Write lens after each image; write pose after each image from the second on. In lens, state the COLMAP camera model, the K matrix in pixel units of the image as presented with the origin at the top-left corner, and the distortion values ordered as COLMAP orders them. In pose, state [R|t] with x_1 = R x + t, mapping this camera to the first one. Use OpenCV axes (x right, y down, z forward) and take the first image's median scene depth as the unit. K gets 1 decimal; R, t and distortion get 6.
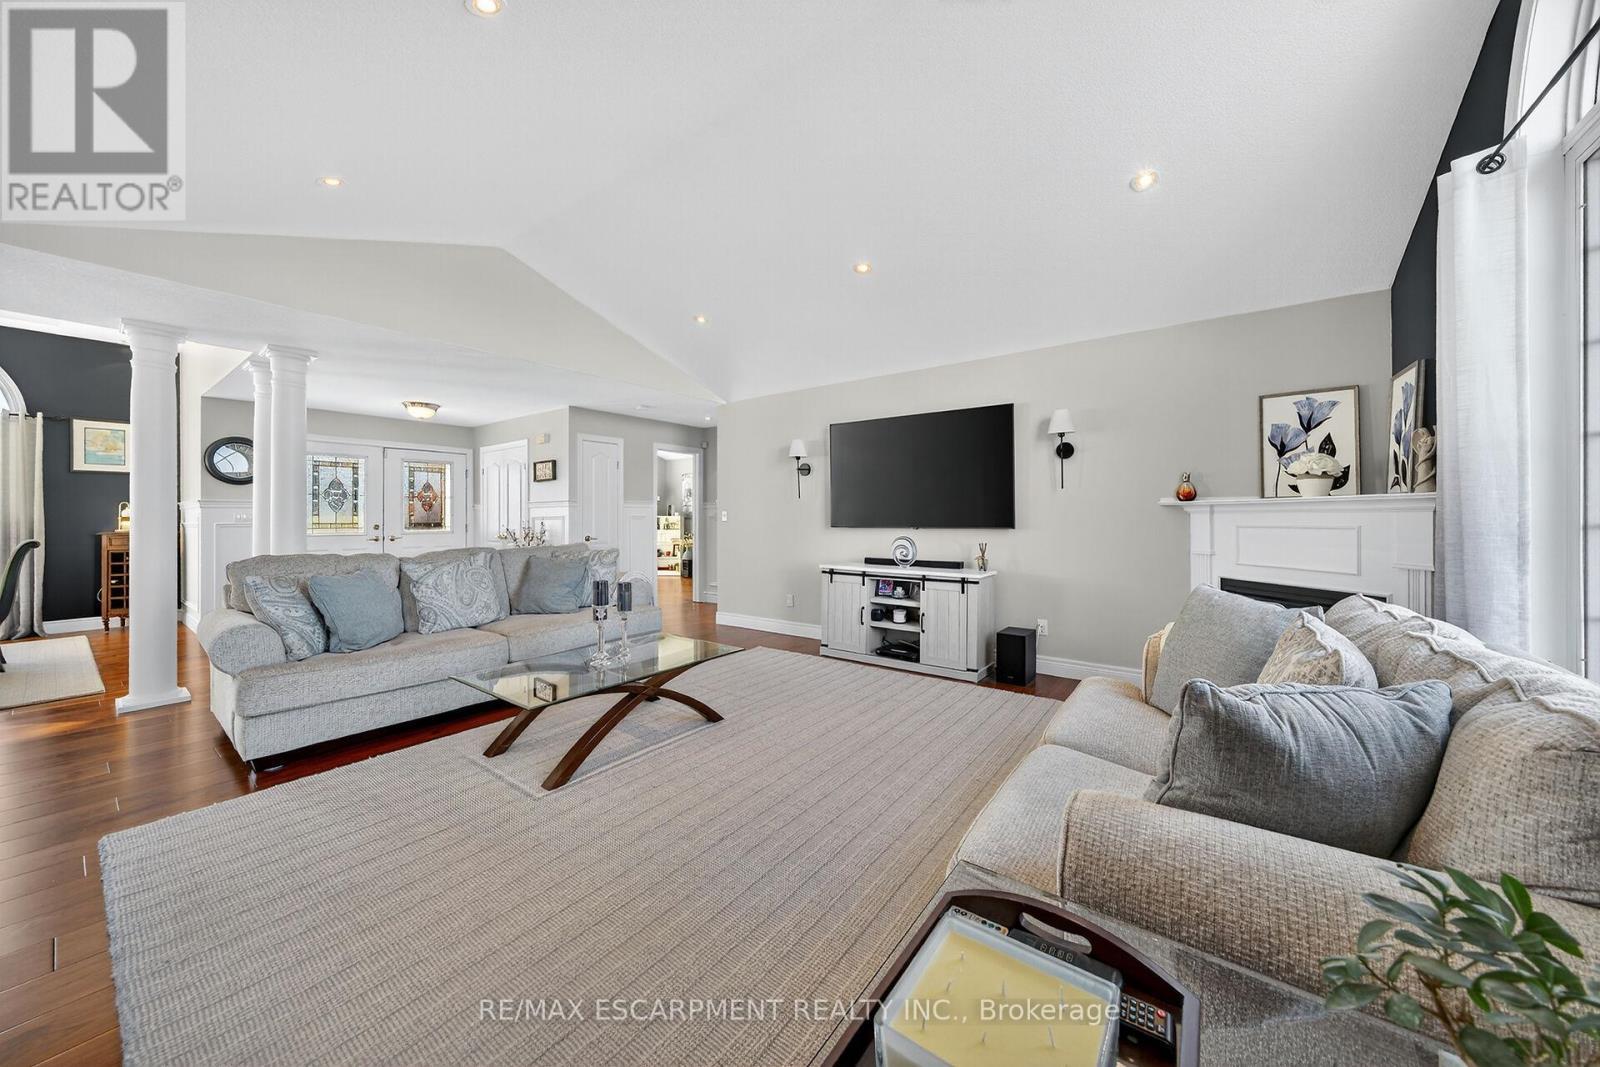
lens RADIAL K [[553.2, 0, 794.6], [0, 553.2, 517.9], [0, 0, 1]] dist [-0.003070, 0.000355]
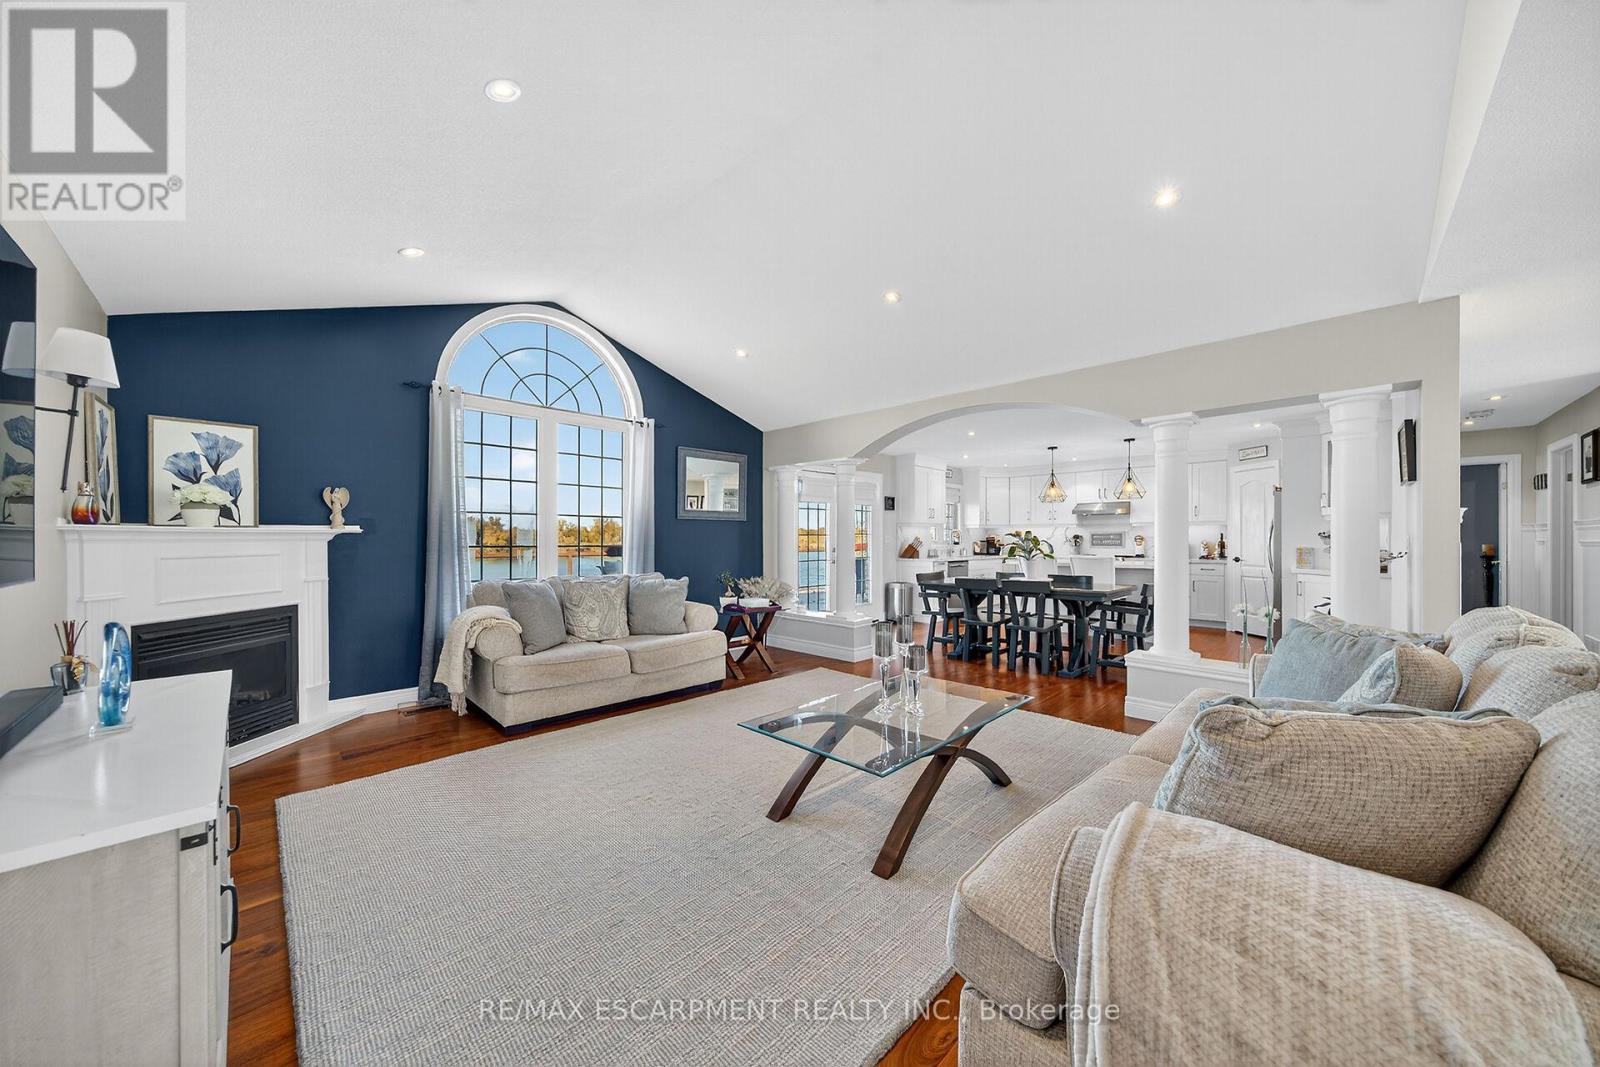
lens RADIAL K [[553.2, 0, 806.0], [0, 553.2, 538.0], [0, 0, 1]] dist [-0.003070, 0.000355]
pose [[-0.990331, 0.004130, 0.138665, -0.173579], [0.004188, 0.999991, 0.000128, -0.009896], [-0.138663, 0.000708, -0.990339, 1.158389]]
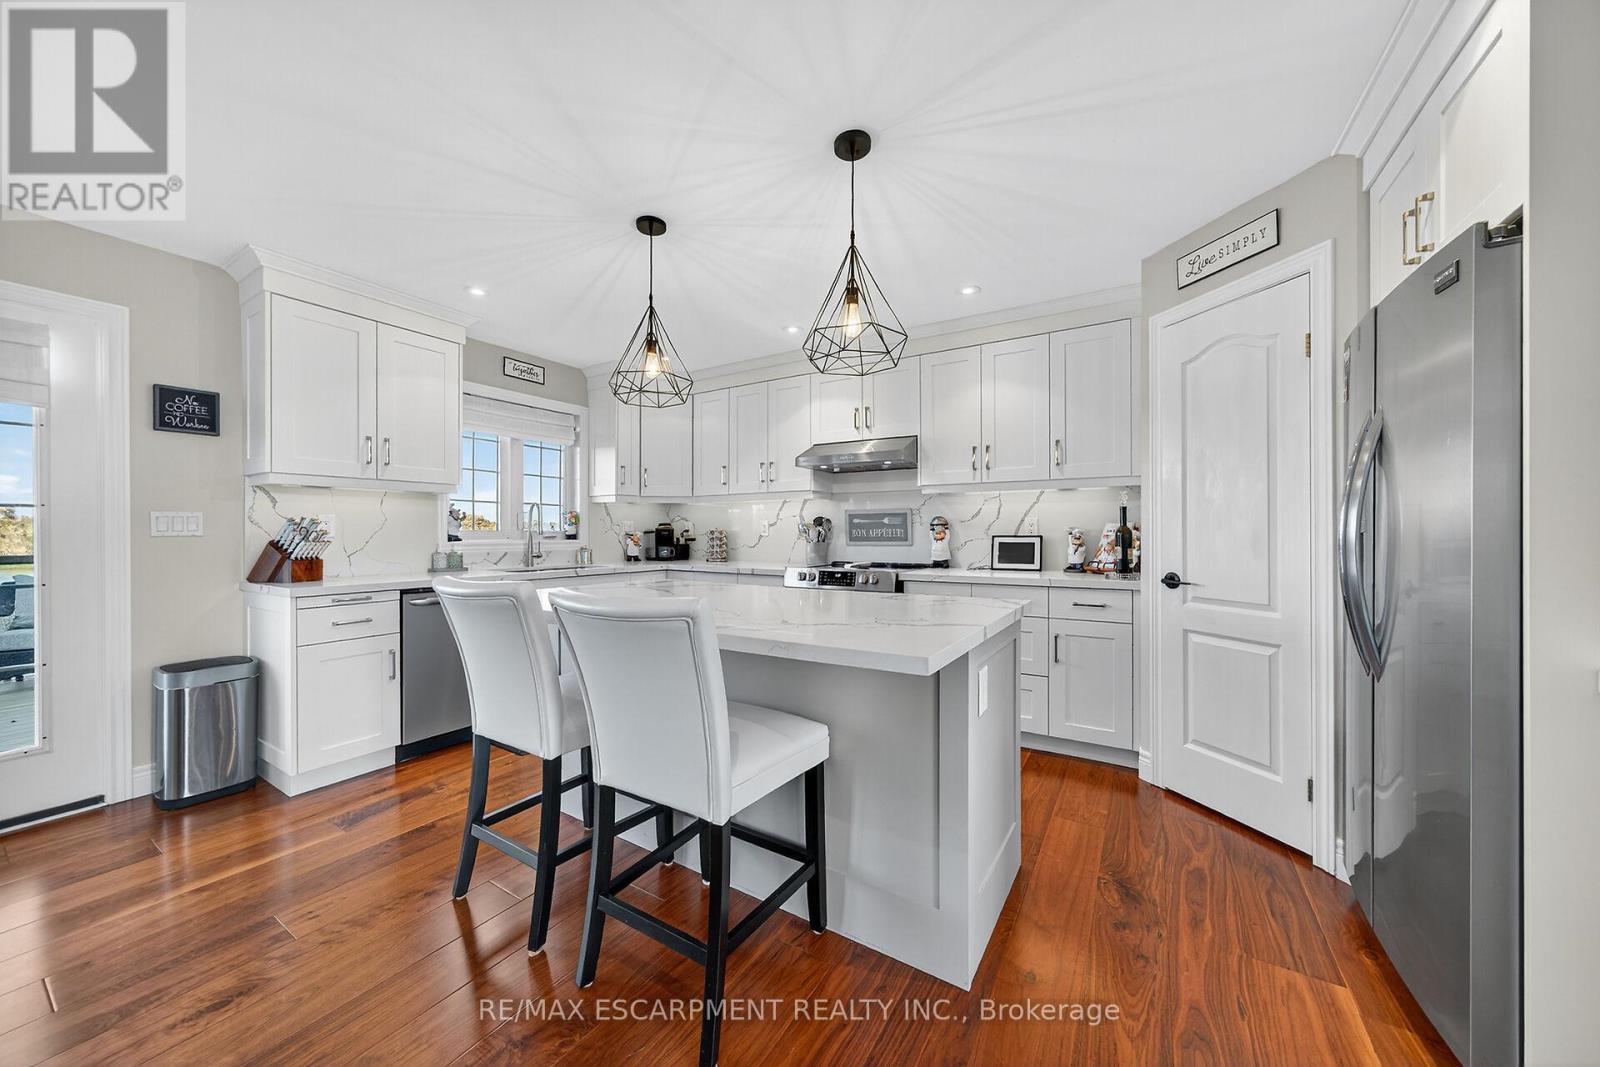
lens RADIAL K [[553.2, 0, 805.5], [0, 553.2, 534.3], [0, 0, 1]] dist [-0.003070, 0.000355]
pose [[-0.996399, 0.008230, -0.084388, -0.724141], [0.007678, 0.999947, 0.006860, 0.004519], [0.084440, 0.006187, -0.996409, 0.032322]]
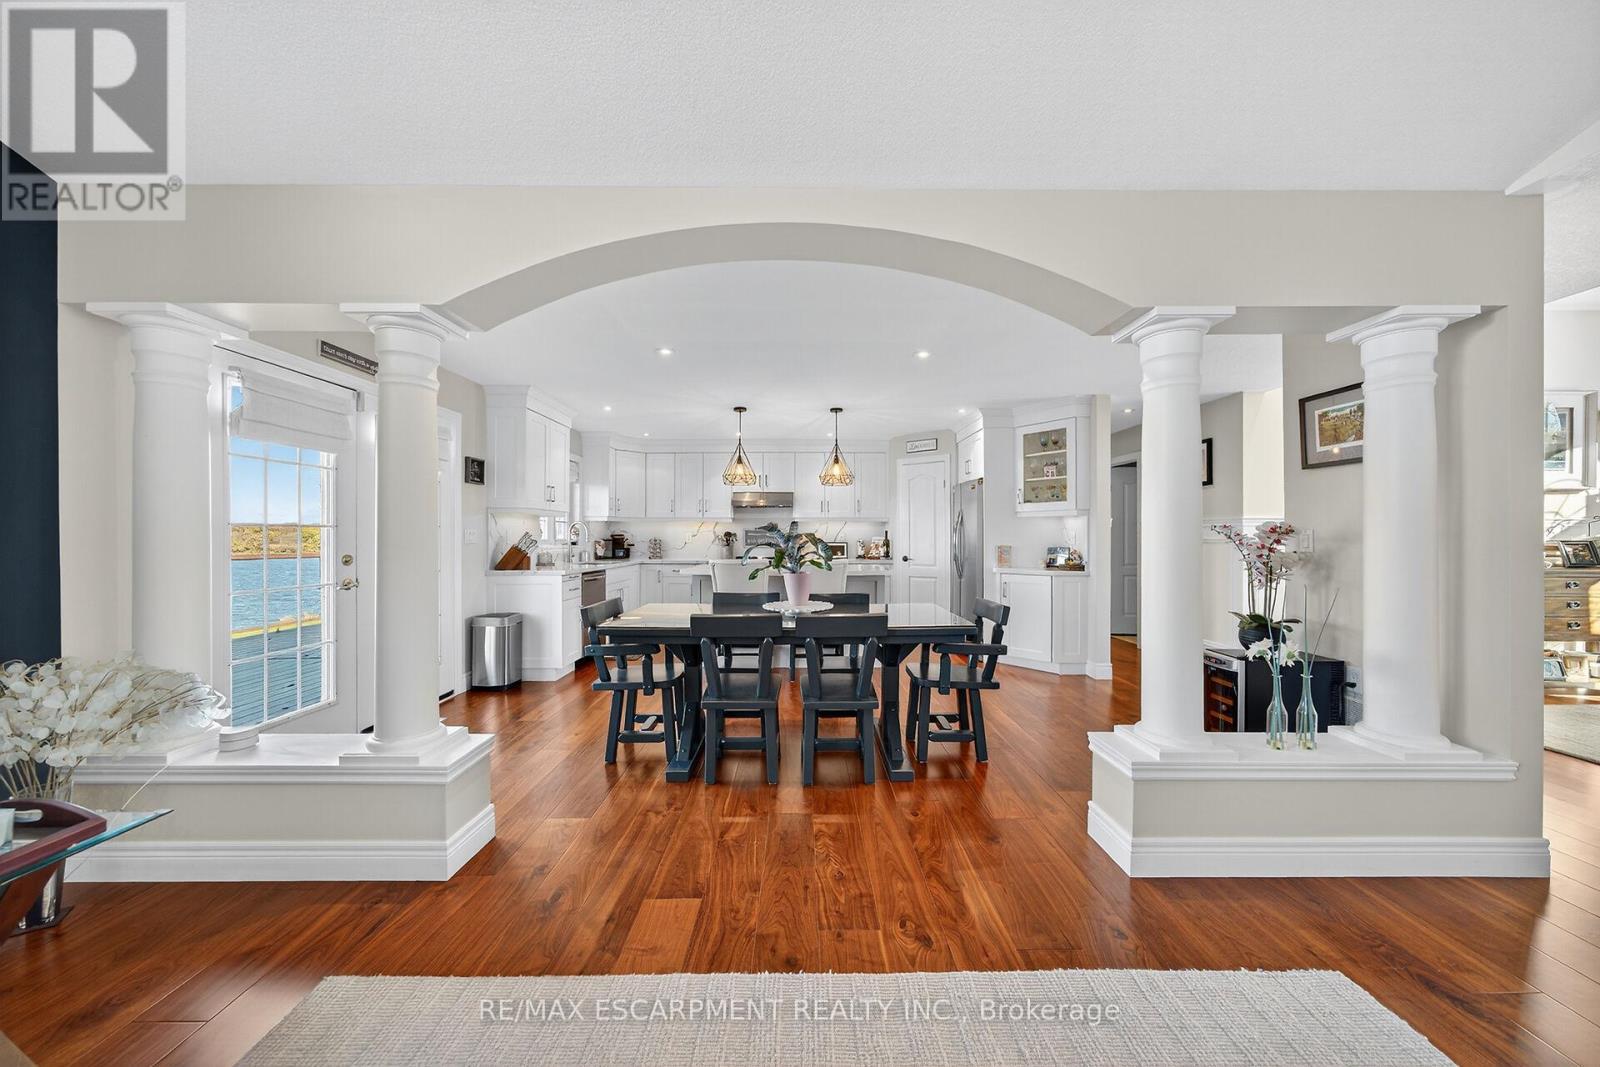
lens RADIAL K [[553.2, 0, 801.3], [0, 553.2, 534.4], [0, 0, 1]] dist [-0.003070, 0.000355]
pose [[-0.798602, 0.000099, -0.601860, -0.076792], [0.001118, 0.999999, -0.001318, -0.006881], [0.601858, -0.001726, -0.798601, 0.496031]]
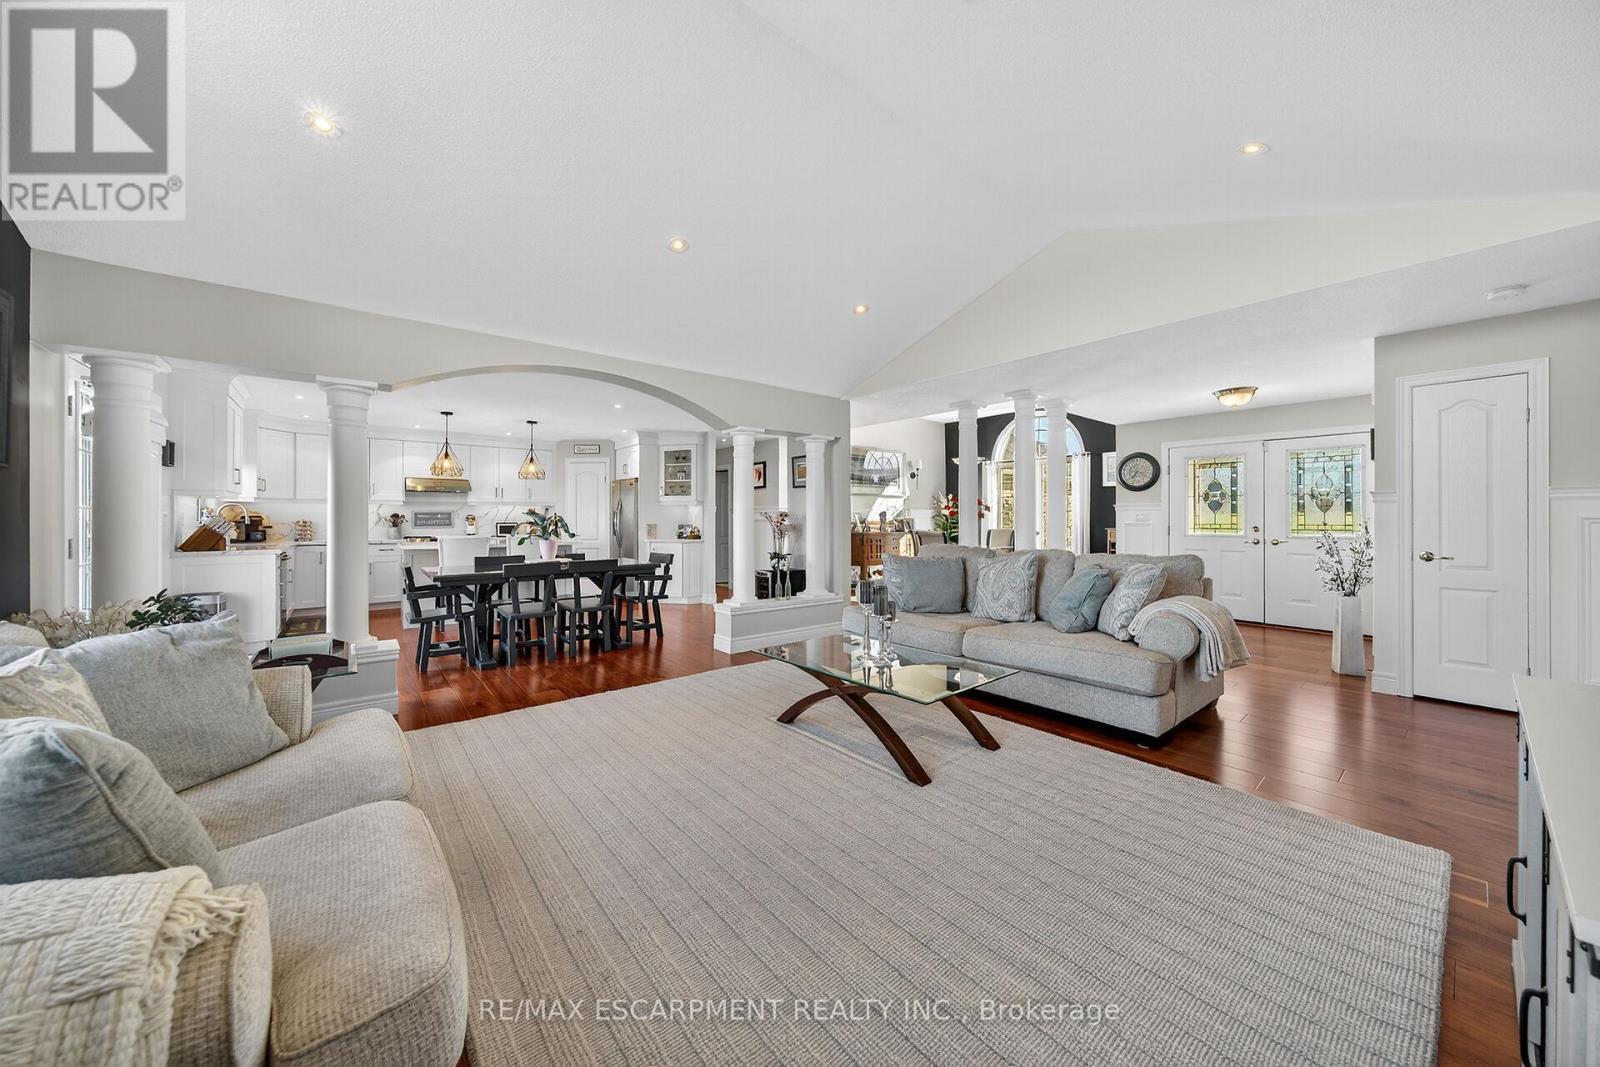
lens RADIAL K [[553.2, 0, 803.4], [0, 553.2, 519.8], [0, 0, 1]] dist [-0.003070, 0.000355]
pose [[-0.235872, 0.006485, -0.971763, 0.437263], [0.001093, 0.999979, 0.006408, -0.007820], [0.971784, 0.000449, -0.235874, 0.687998]]
